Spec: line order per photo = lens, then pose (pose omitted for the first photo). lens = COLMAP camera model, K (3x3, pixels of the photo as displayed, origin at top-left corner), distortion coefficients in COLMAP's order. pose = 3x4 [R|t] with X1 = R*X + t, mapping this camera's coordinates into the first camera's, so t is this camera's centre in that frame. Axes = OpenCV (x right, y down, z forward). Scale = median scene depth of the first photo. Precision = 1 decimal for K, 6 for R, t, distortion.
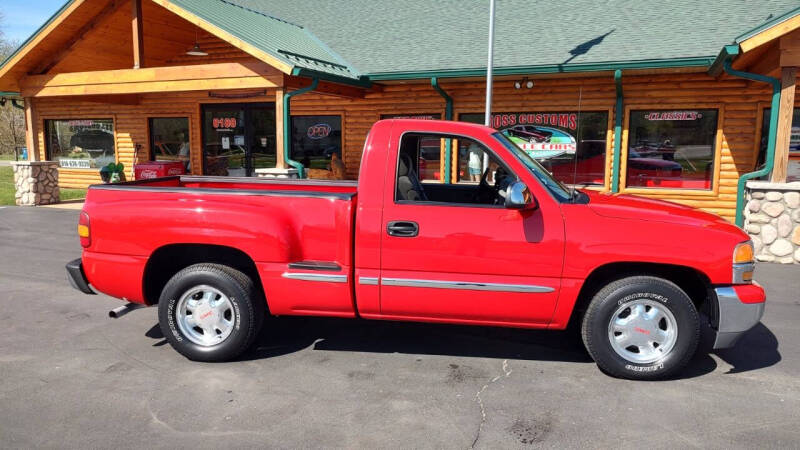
lens RADIAL K [[572.5, 0, 407.7], [0, 572.5, 224.8], [0, 0, 1]] dist [0.018569, -0.021135]
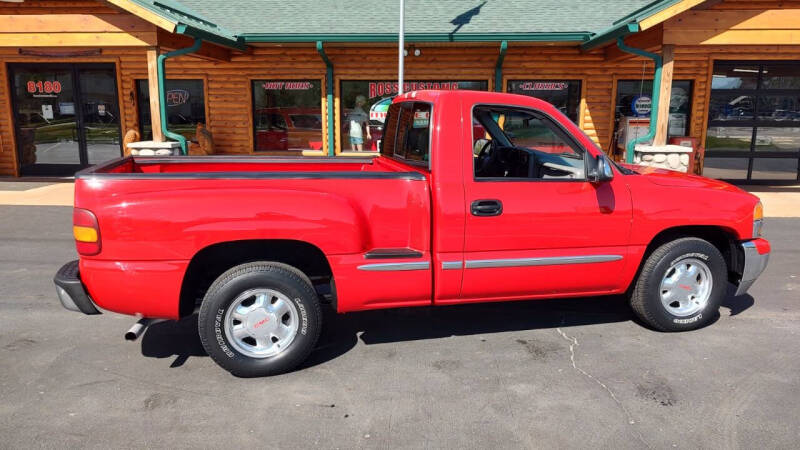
lens RADIAL K [[572.5, 0, 406.8], [0, 572.5, 225.0], [0, 0, 1]] dist [0.018569, -0.021135]
pose [[0.940257, -0.069221, 0.333355, -0.162735], [0.049698, 0.996531, 0.066751, -0.012437], [-0.336819, -0.046196, 0.940436, 0.052688]]
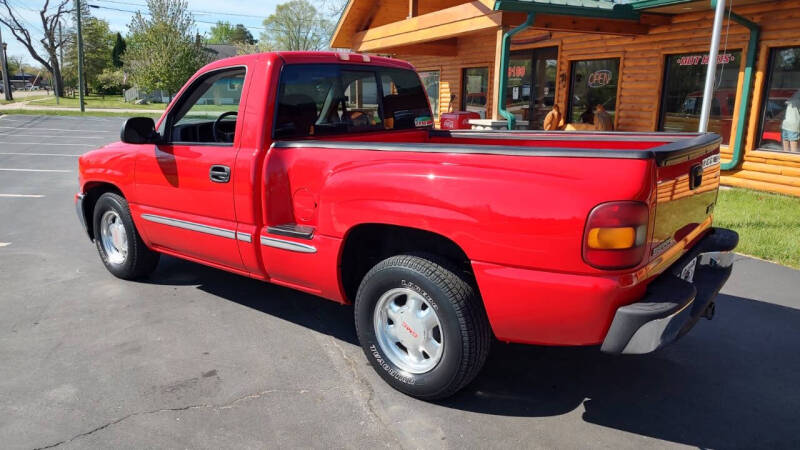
lens RADIAL K [[572.5, 0, 408.4], [0, 572.5, 223.7], [0, 0, 1]] dist [0.018569, -0.021135]
pose [[0.741632, 0.152604, -0.653218, 0.284038], [-0.103574, 0.988152, 0.113257, -0.024477], [0.662763, -0.016339, 0.748651, 0.231156]]
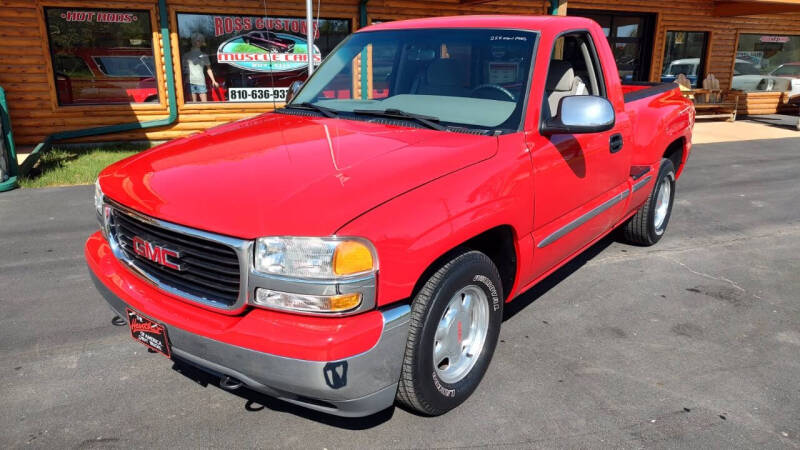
lens RADIAL K [[572.5, 0, 410.7], [0, 572.5, 215.2], [0, 0, 1]] dist [0.018569, -0.021135]
pose [[0.678195, -0.191429, 0.709512, -0.335791], [0.099885, 0.980529, 0.169075, -0.030542], [-0.728062, -0.043796, 0.684110, 0.266419]]
